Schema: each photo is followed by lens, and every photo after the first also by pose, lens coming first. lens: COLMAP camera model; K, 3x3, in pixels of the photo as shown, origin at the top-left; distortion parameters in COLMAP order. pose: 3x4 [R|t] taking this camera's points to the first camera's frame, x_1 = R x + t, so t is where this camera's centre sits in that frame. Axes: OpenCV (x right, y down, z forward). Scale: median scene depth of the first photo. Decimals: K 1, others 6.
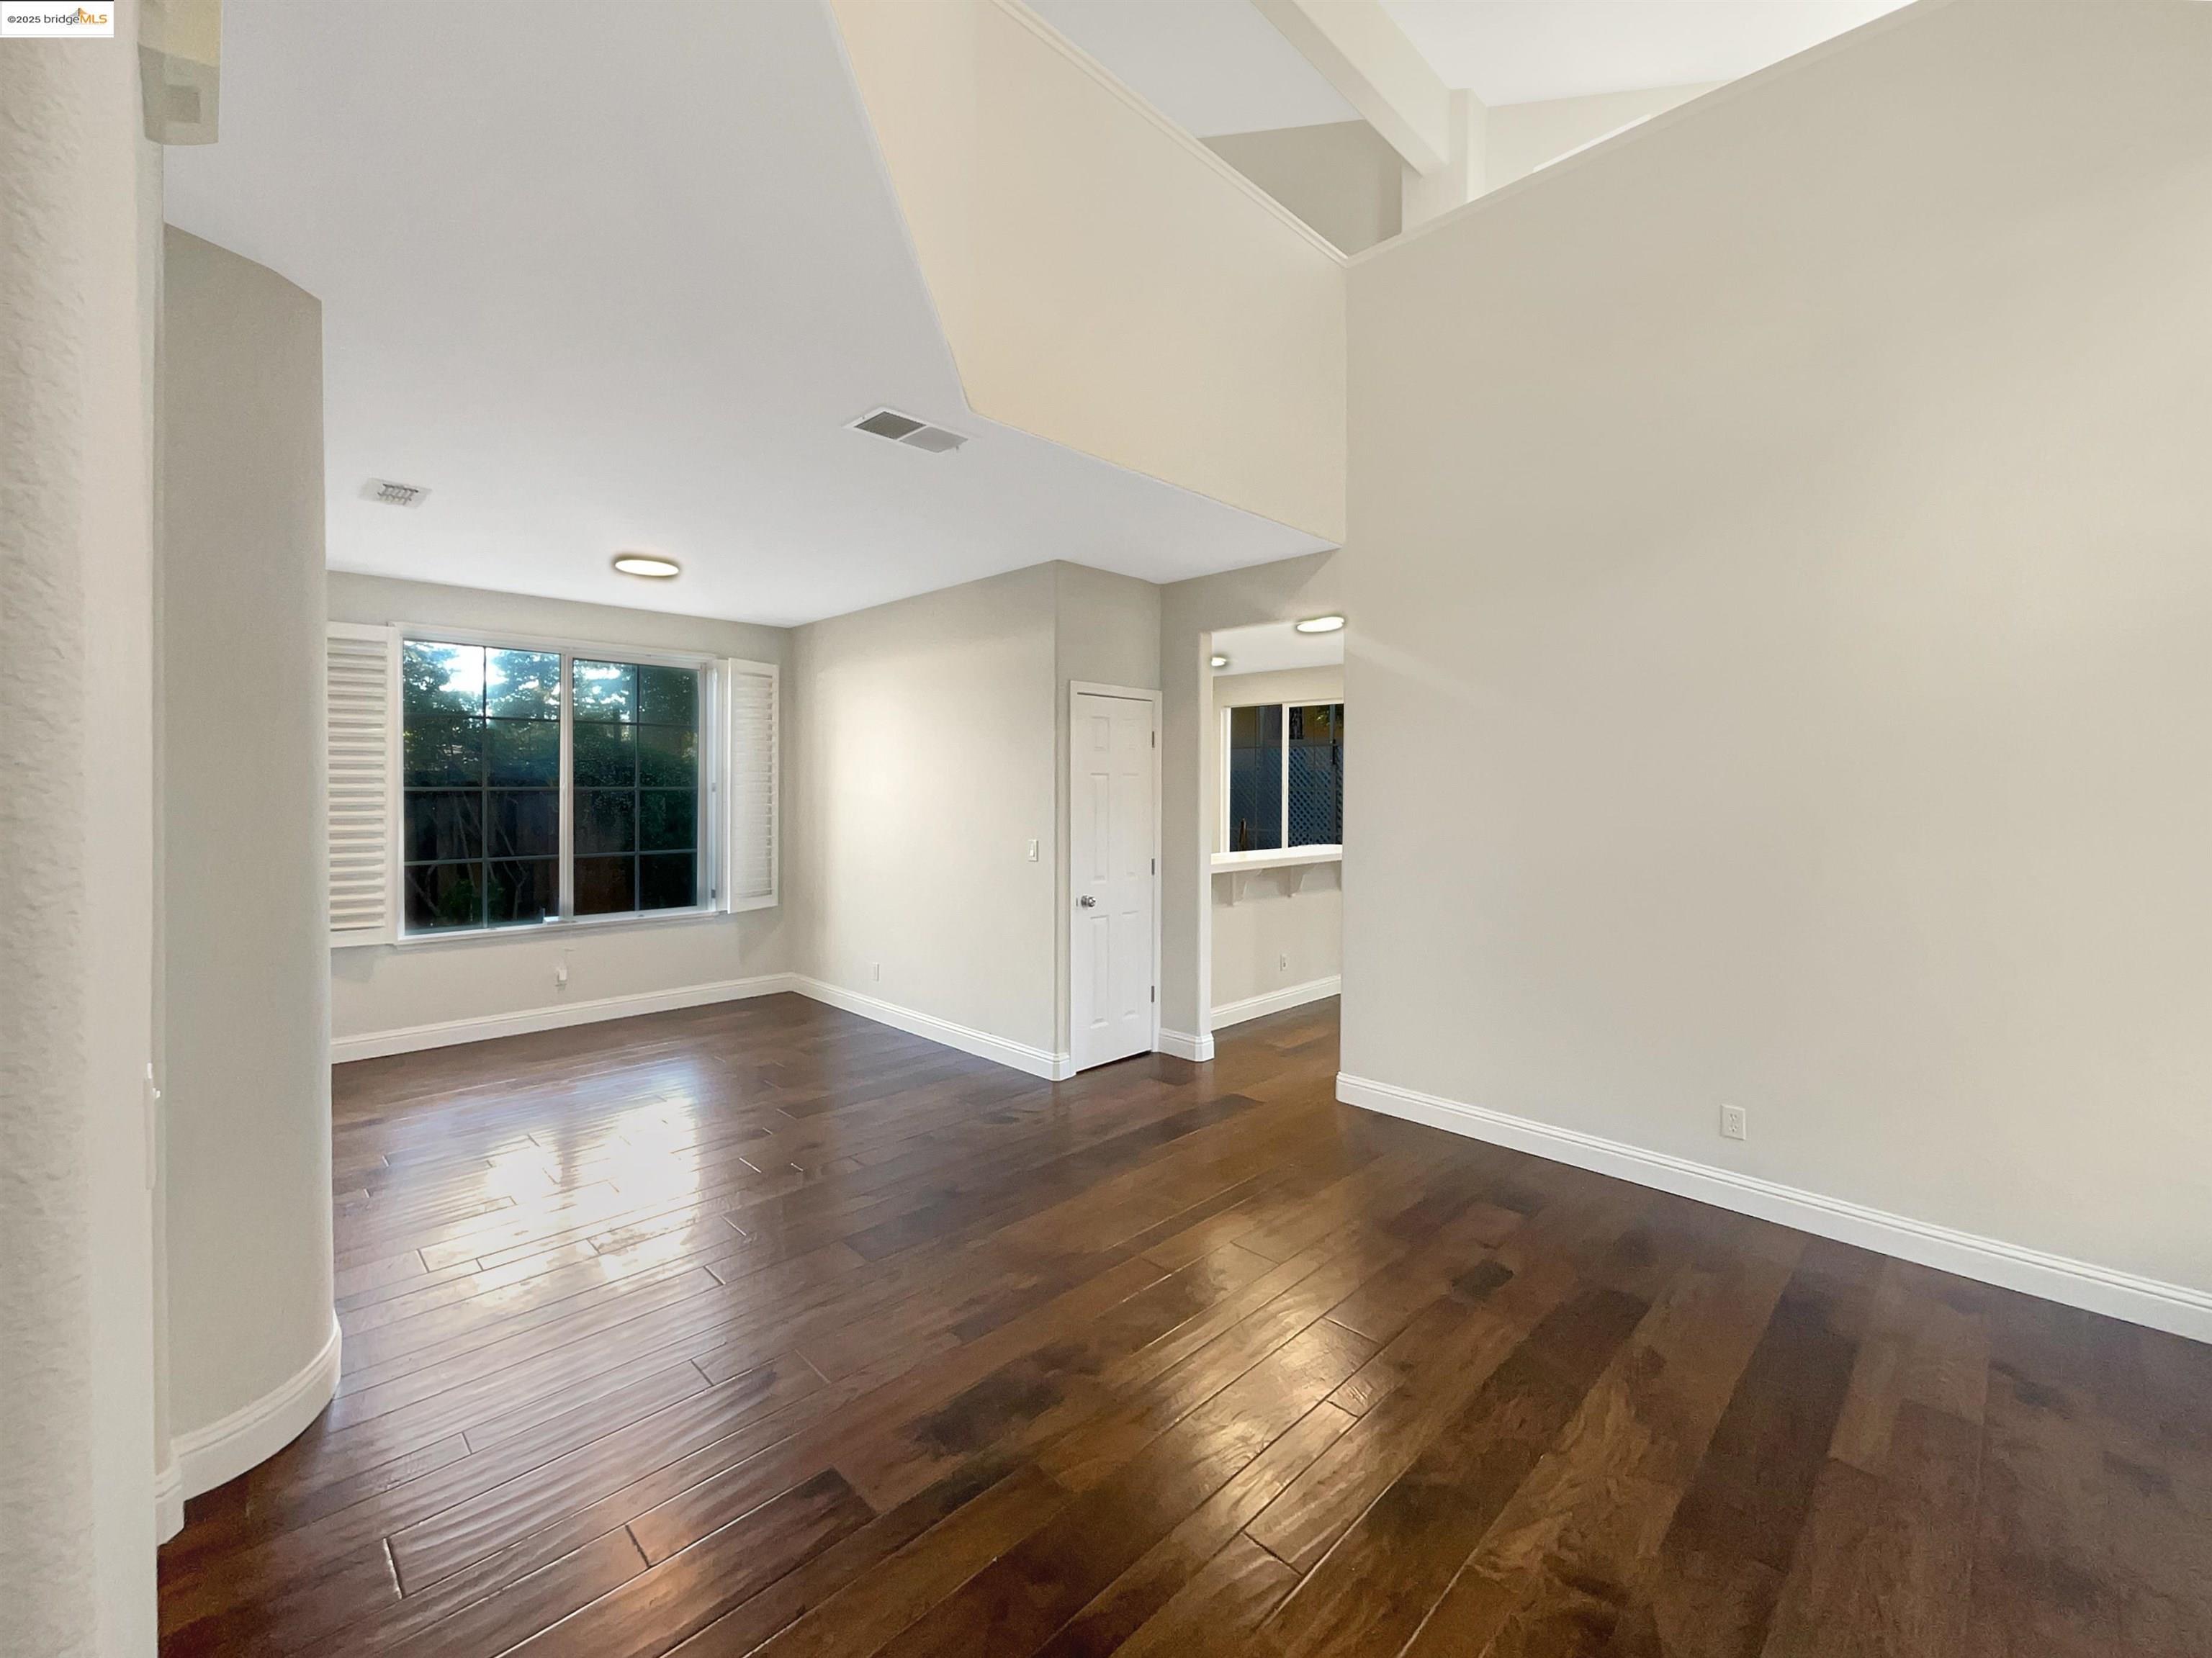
lens RADIAL K [[930.9, 0, 1106.6], [0, 930.9, 798.1], [0, 0, 1]] dist [-0.001656, -0.000473]
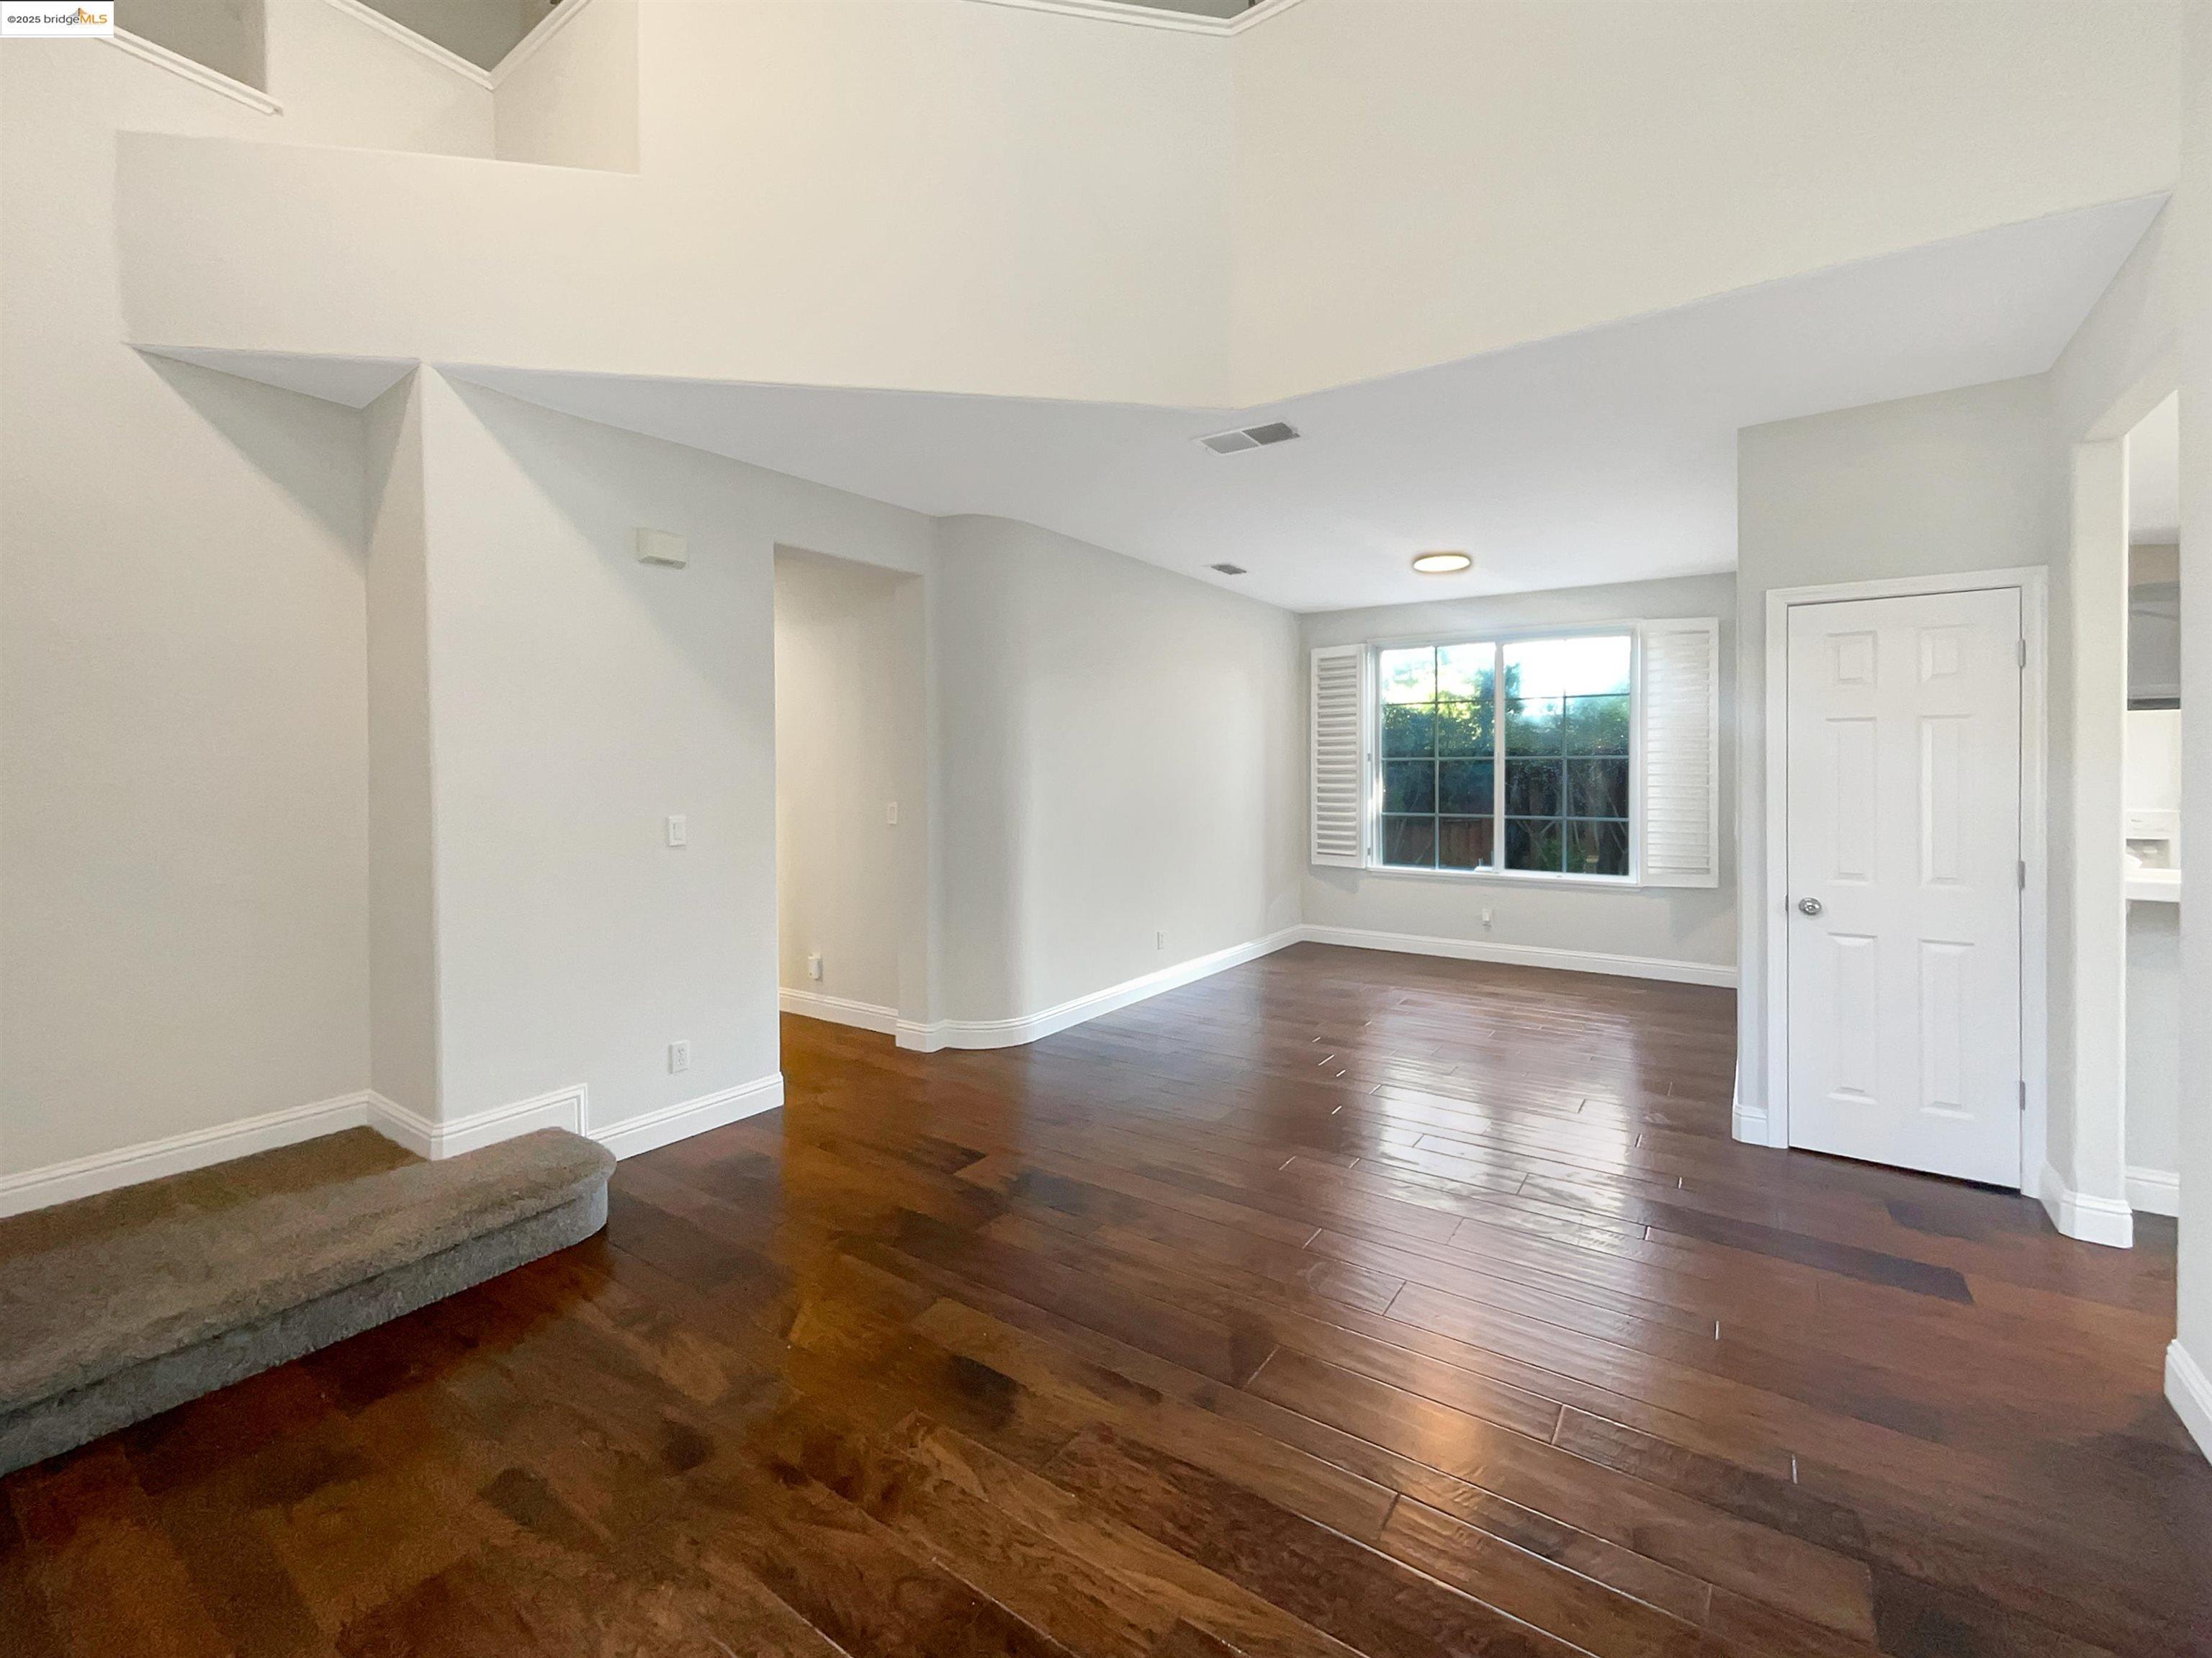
lens RADIAL K [[902.0, 0, 1104.1], [0, 902.0, 783.4], [0, 0, 1]] dist [-0.000933, -0.000214]
pose [[0.192472, 0.008239, -0.981268, 0.435689], [-0.009420, 0.999934, 0.006548, 0.018277], [0.981257, 0.007984, 0.192537, 0.294925]]
